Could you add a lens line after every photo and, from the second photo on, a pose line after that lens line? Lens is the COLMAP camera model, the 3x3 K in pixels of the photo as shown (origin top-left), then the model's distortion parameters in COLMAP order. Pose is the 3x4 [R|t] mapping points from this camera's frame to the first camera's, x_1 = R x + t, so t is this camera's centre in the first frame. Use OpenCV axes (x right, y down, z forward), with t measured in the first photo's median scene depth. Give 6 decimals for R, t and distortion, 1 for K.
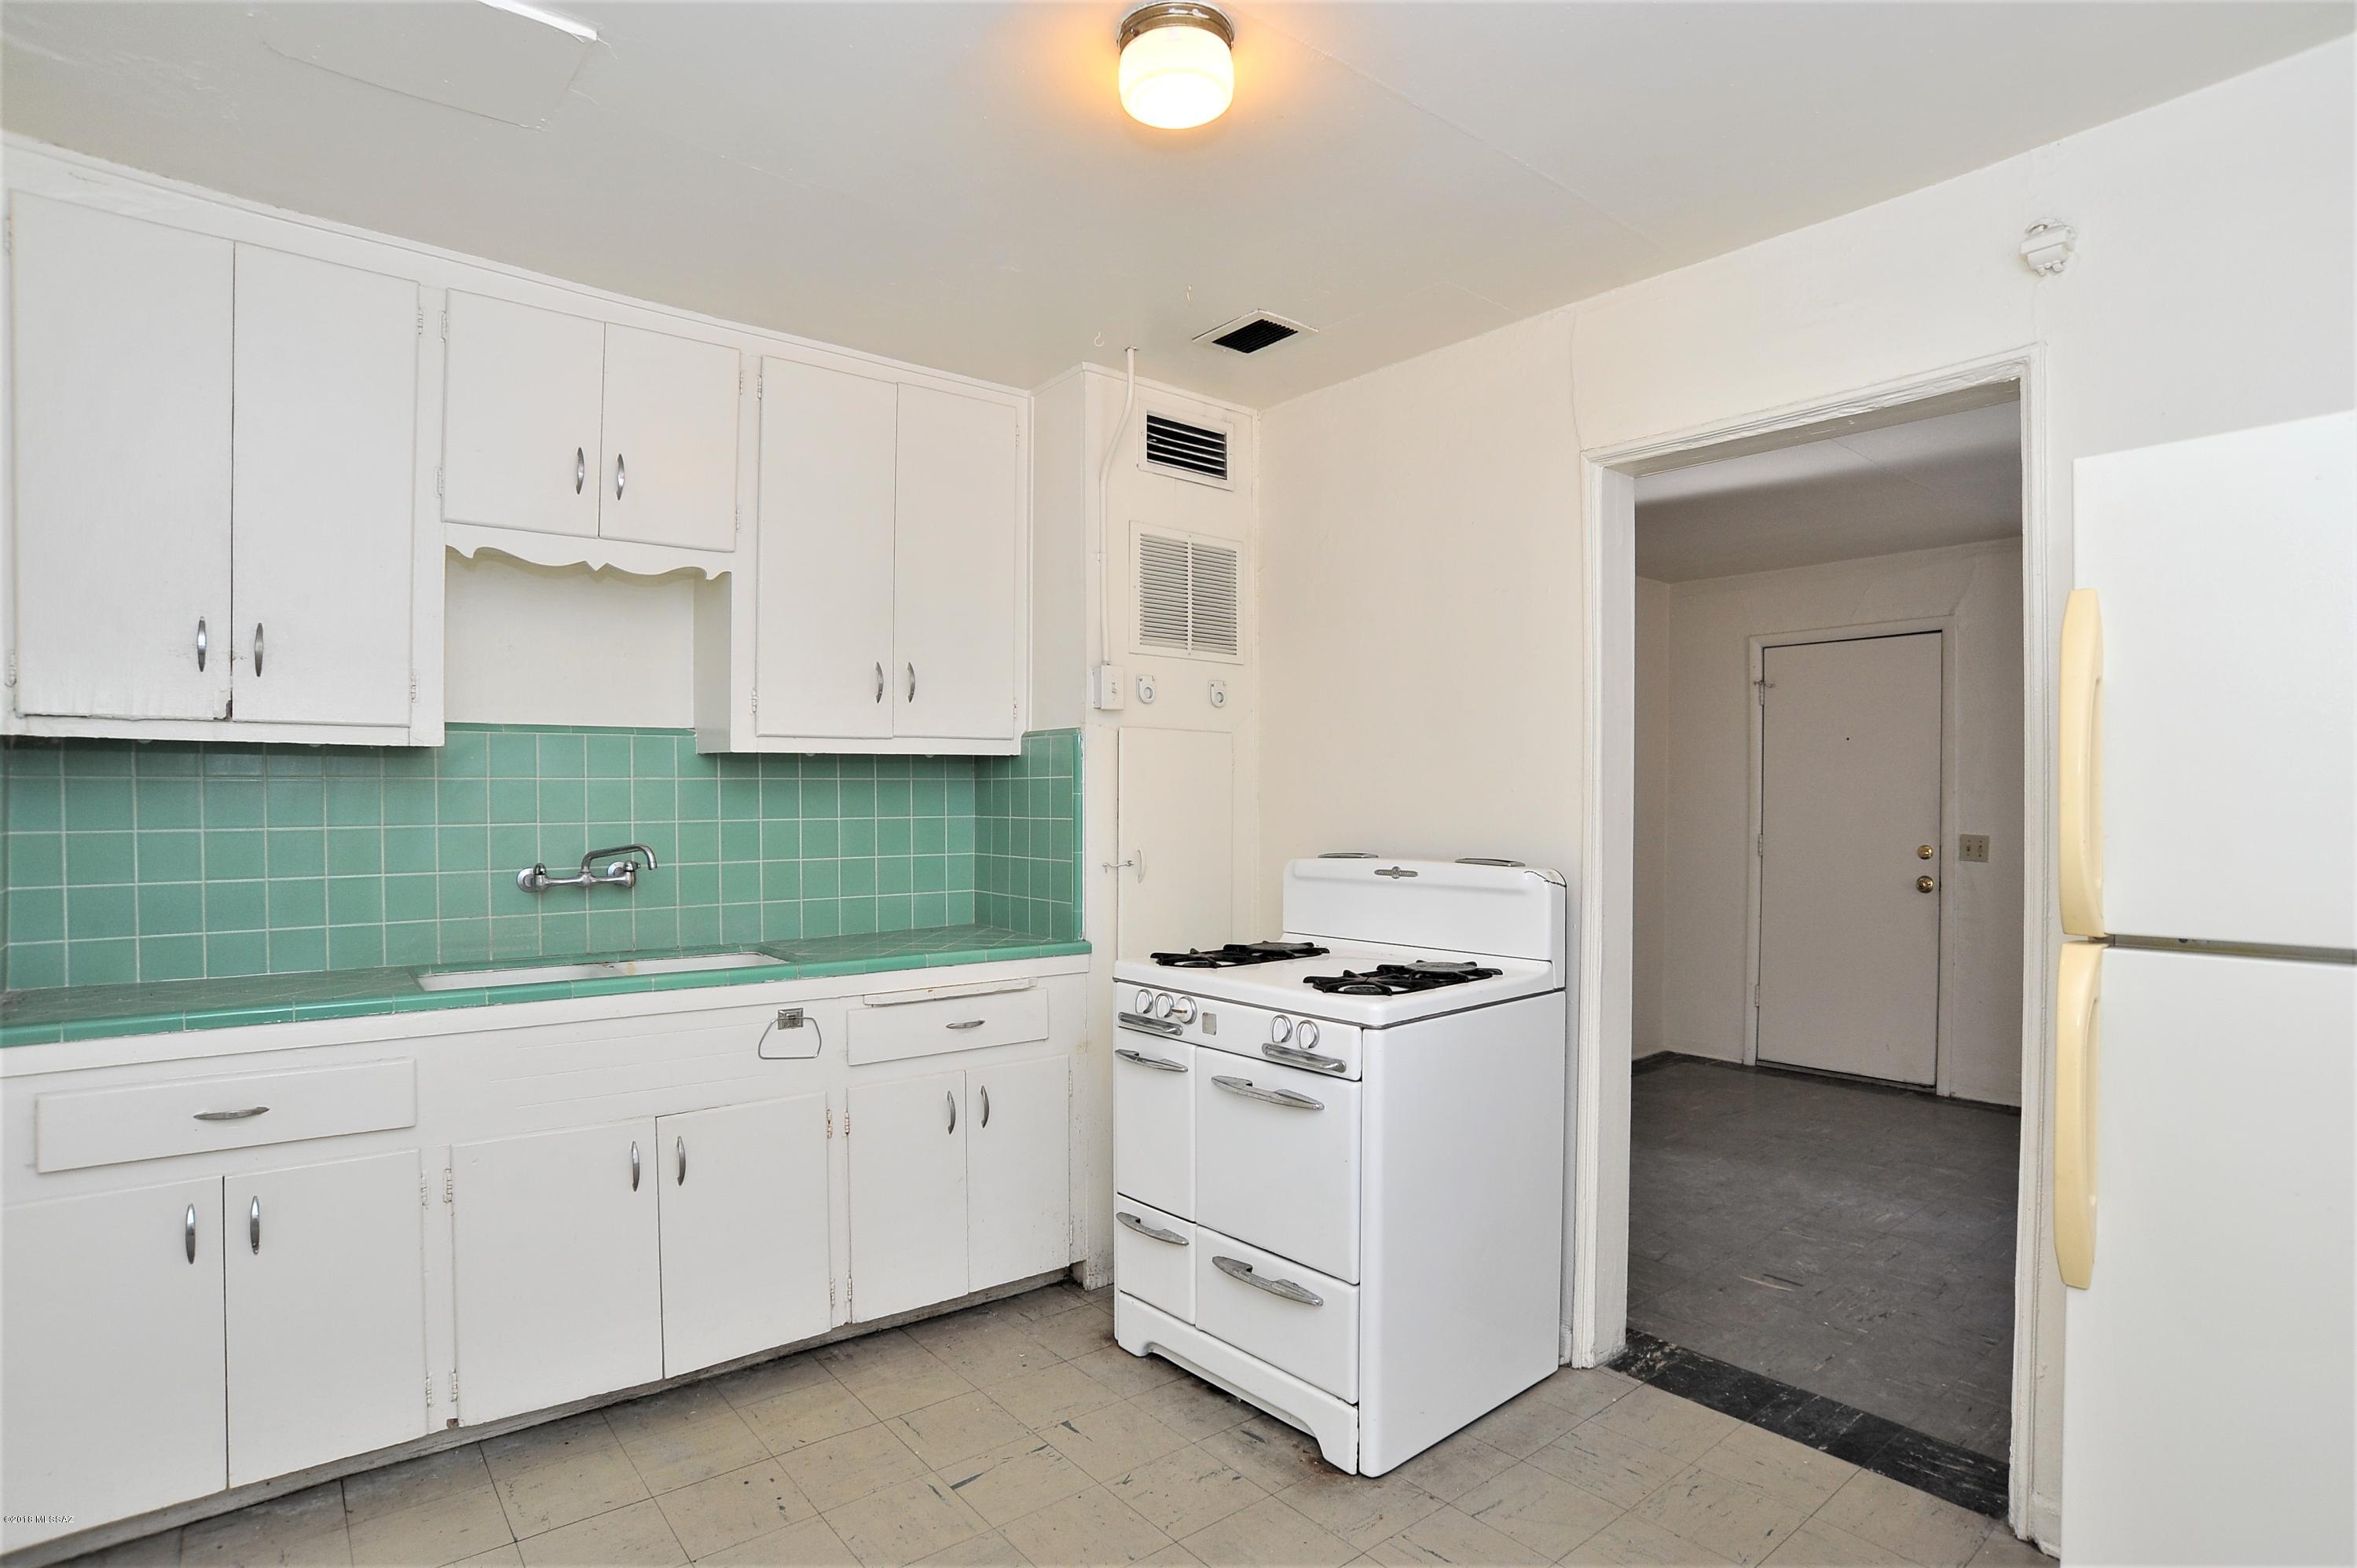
lens RADIAL K [[1201.6, 0, 1177.6], [0, 1201.6, 815.4], [0, 0, 1]] dist [-0.104102, 0.053030]
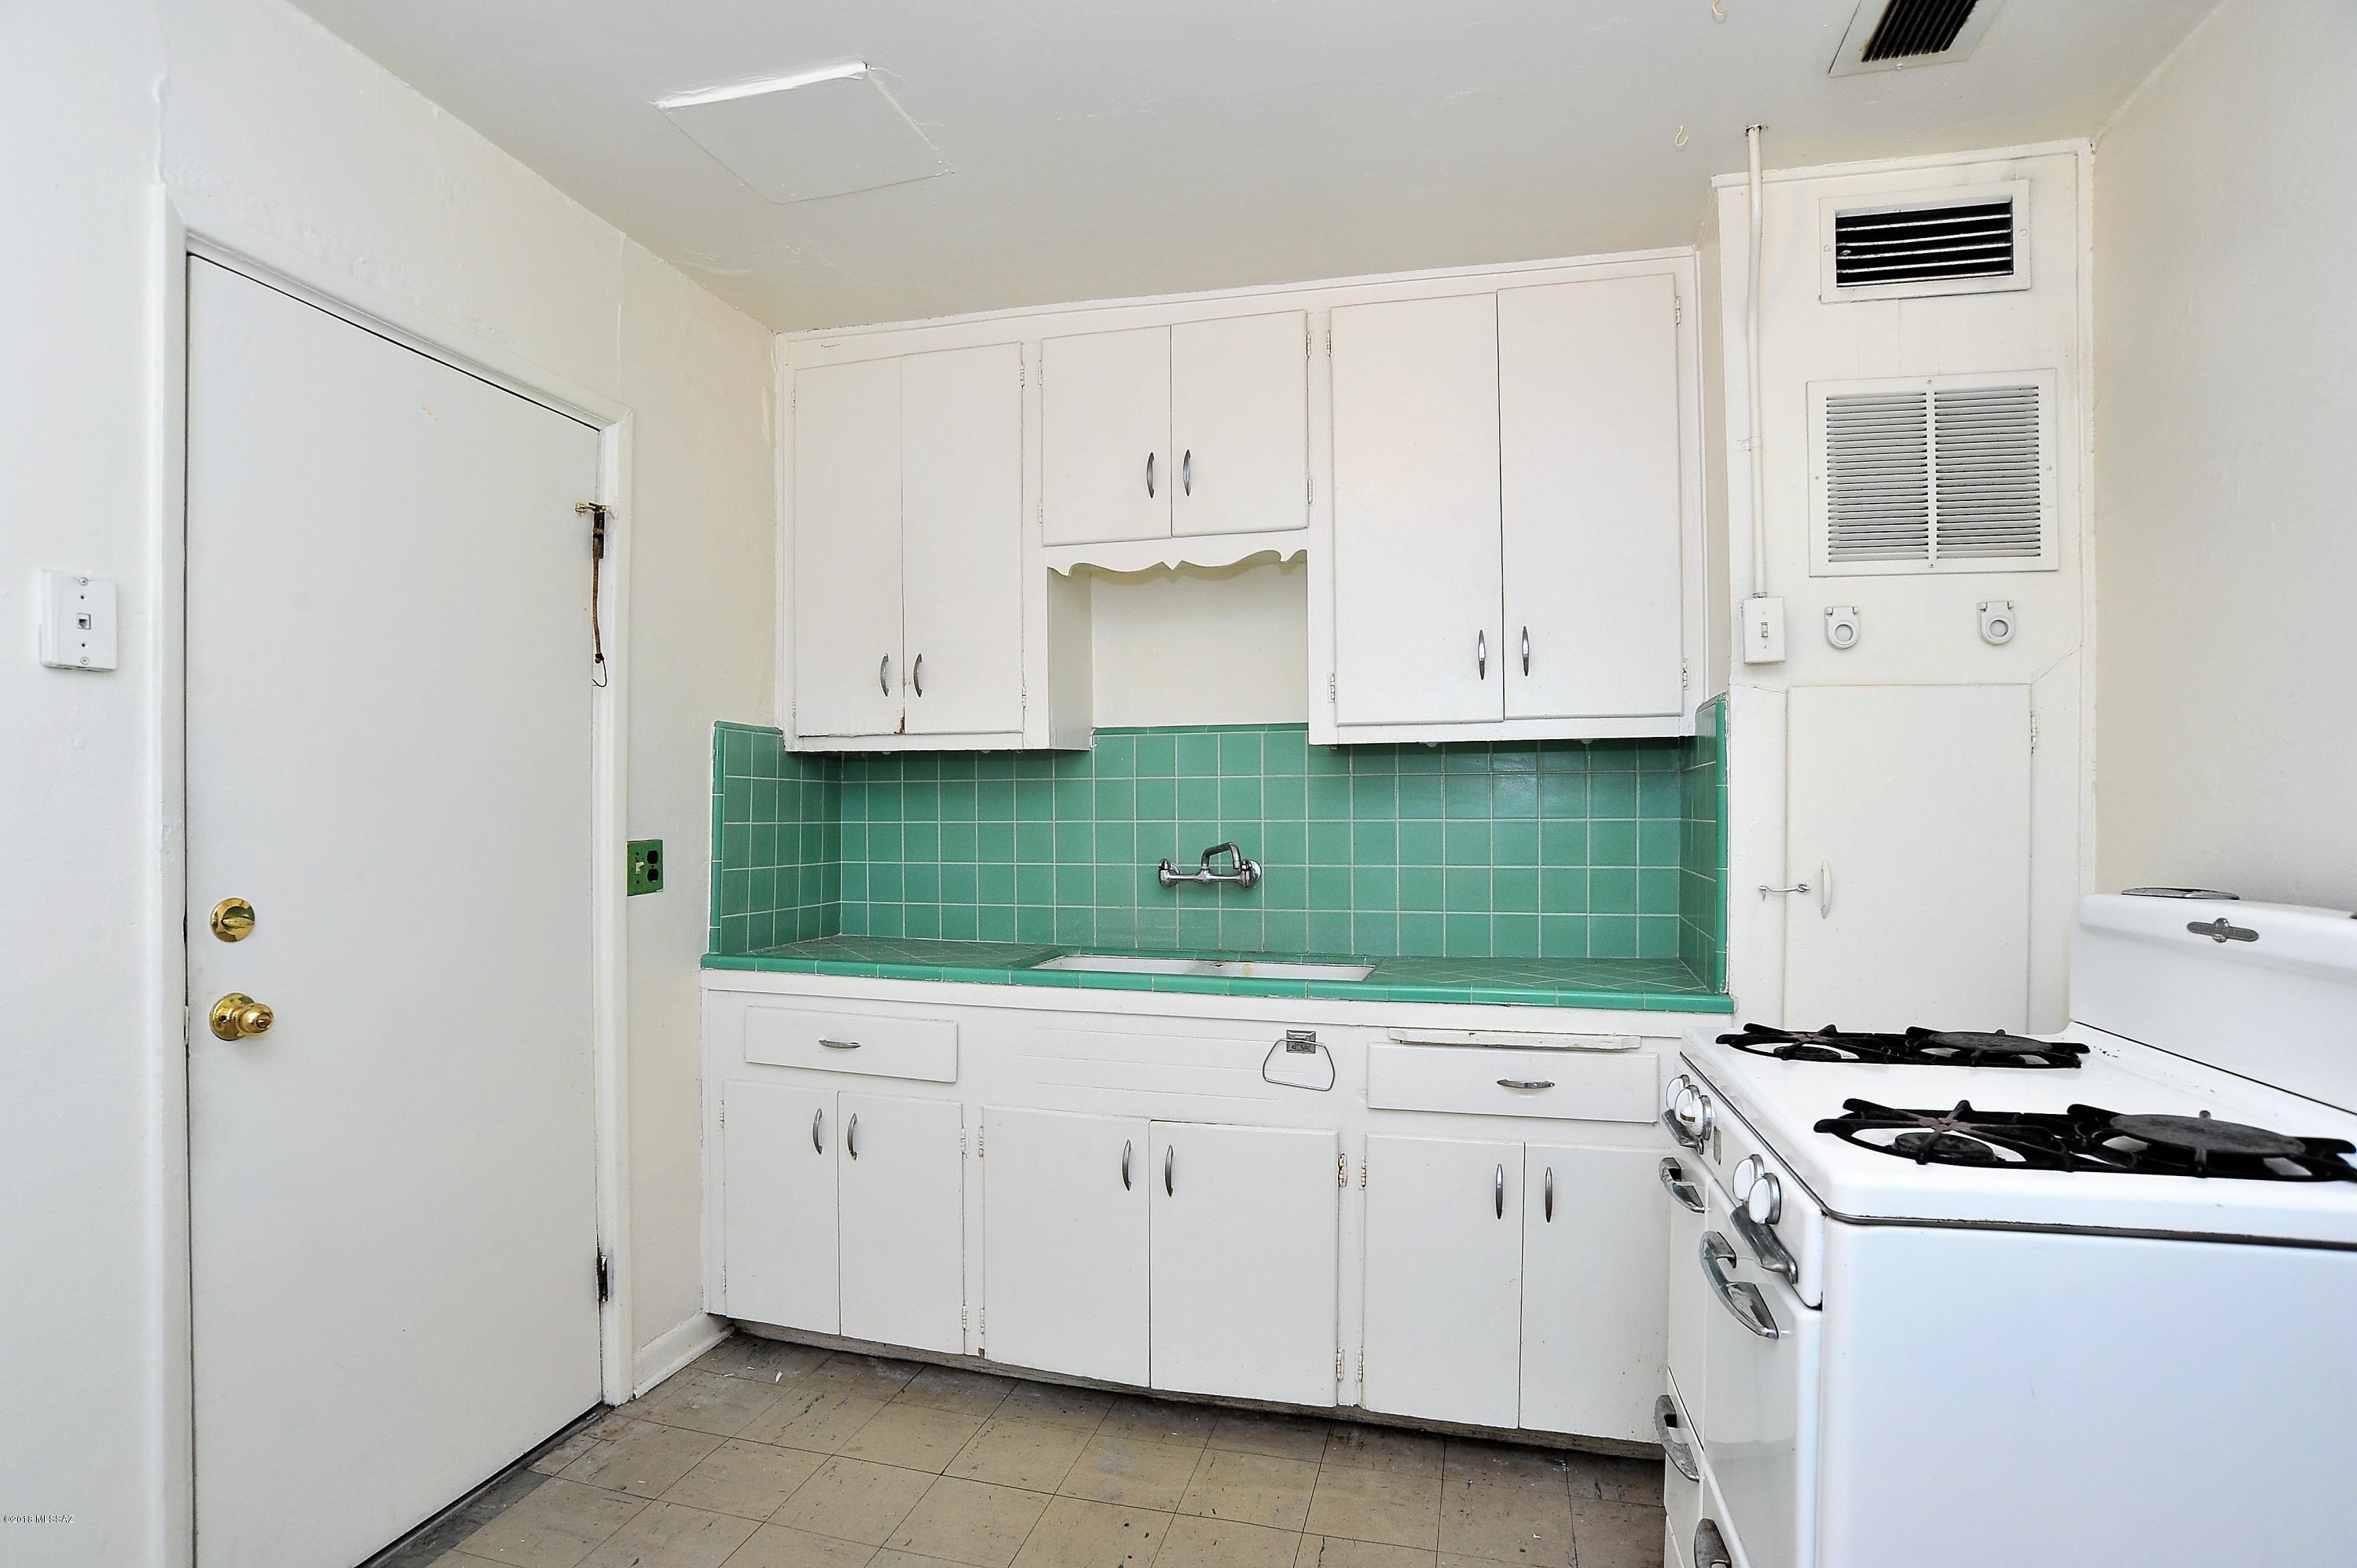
lens RADIAL K [[1201.6, 0, 1177.6], [0, 1201.6, 815.4], [0, 0, 1]] dist [-0.104102, 0.053030]
pose [[0.591103, 0.003429, -0.806589, 0.317445], [-0.011557, 0.999924, -0.004219, 0.006640], [0.806514, 0.011815, 0.591098, 0.369130]]
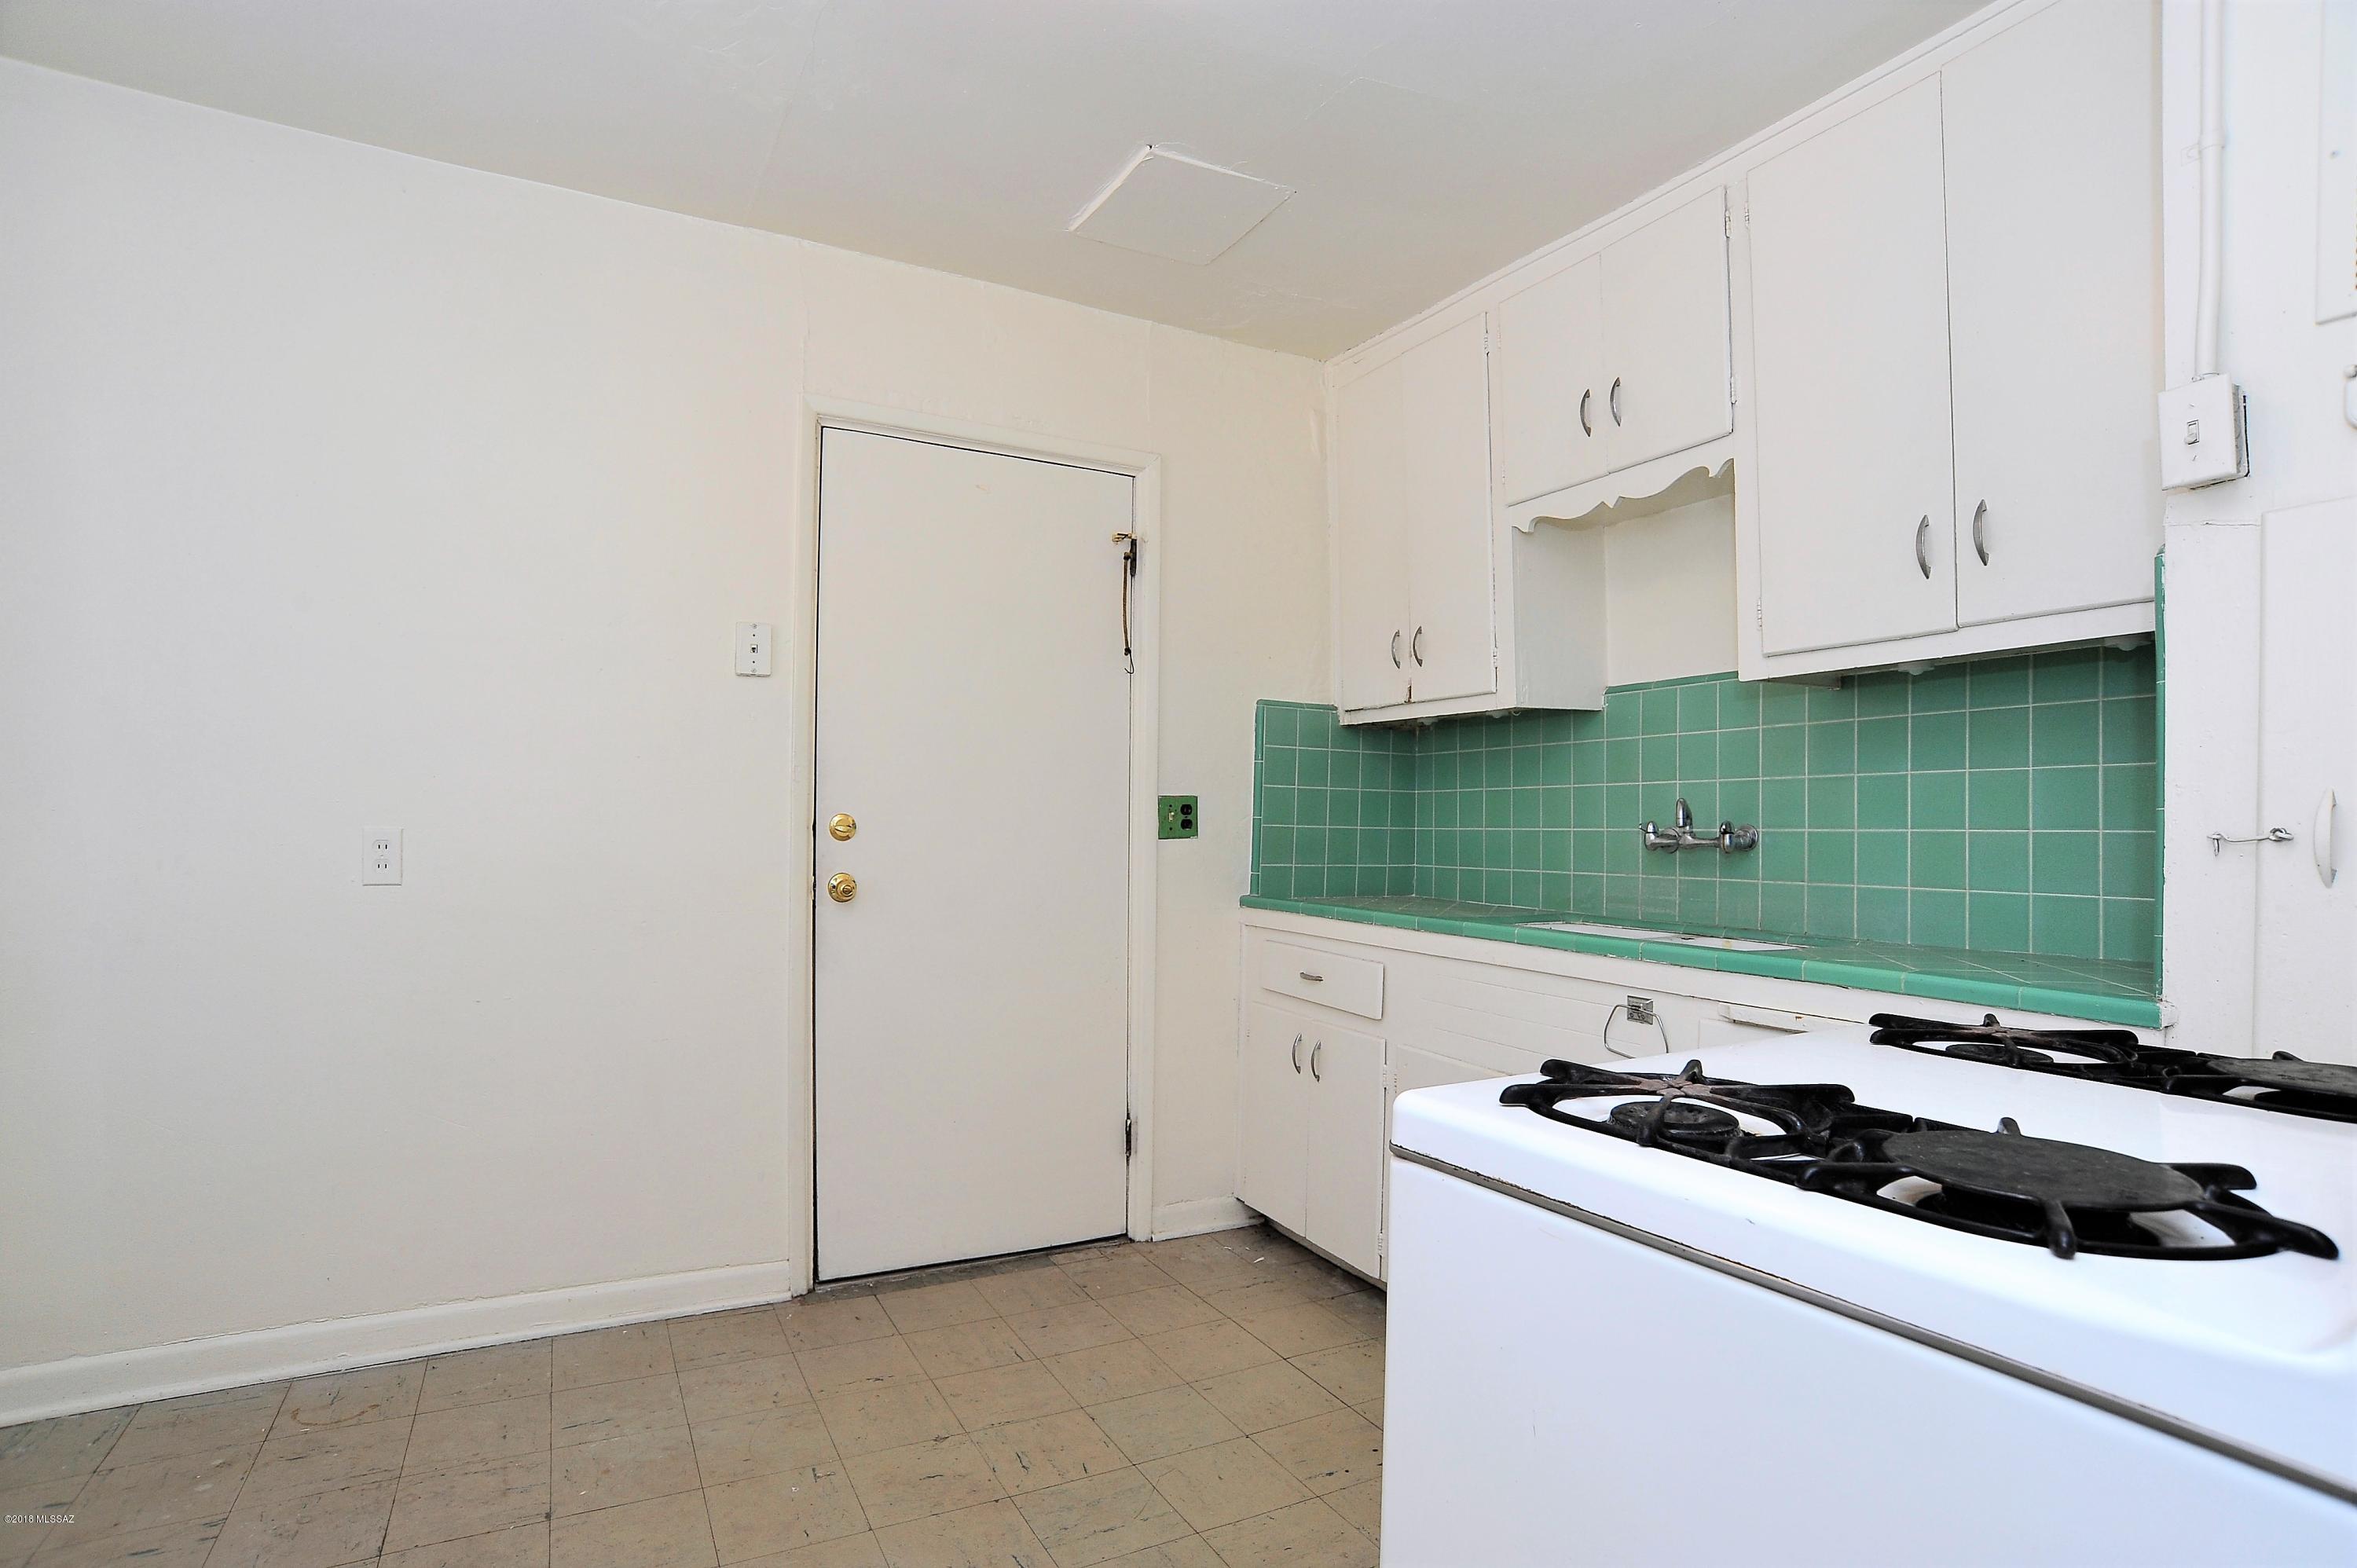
lens RADIAL K [[1201.6, 0, 1177.6], [0, 1201.6, 815.4], [0, 0, 1]] dist [-0.104102, 0.053030]
pose [[-0.194506, -0.010927, -0.980840, 0.472299], [-0.028134, 0.999589, -0.005557, 0.051349], [0.980498, 0.026514, -0.194734, 0.791324]]
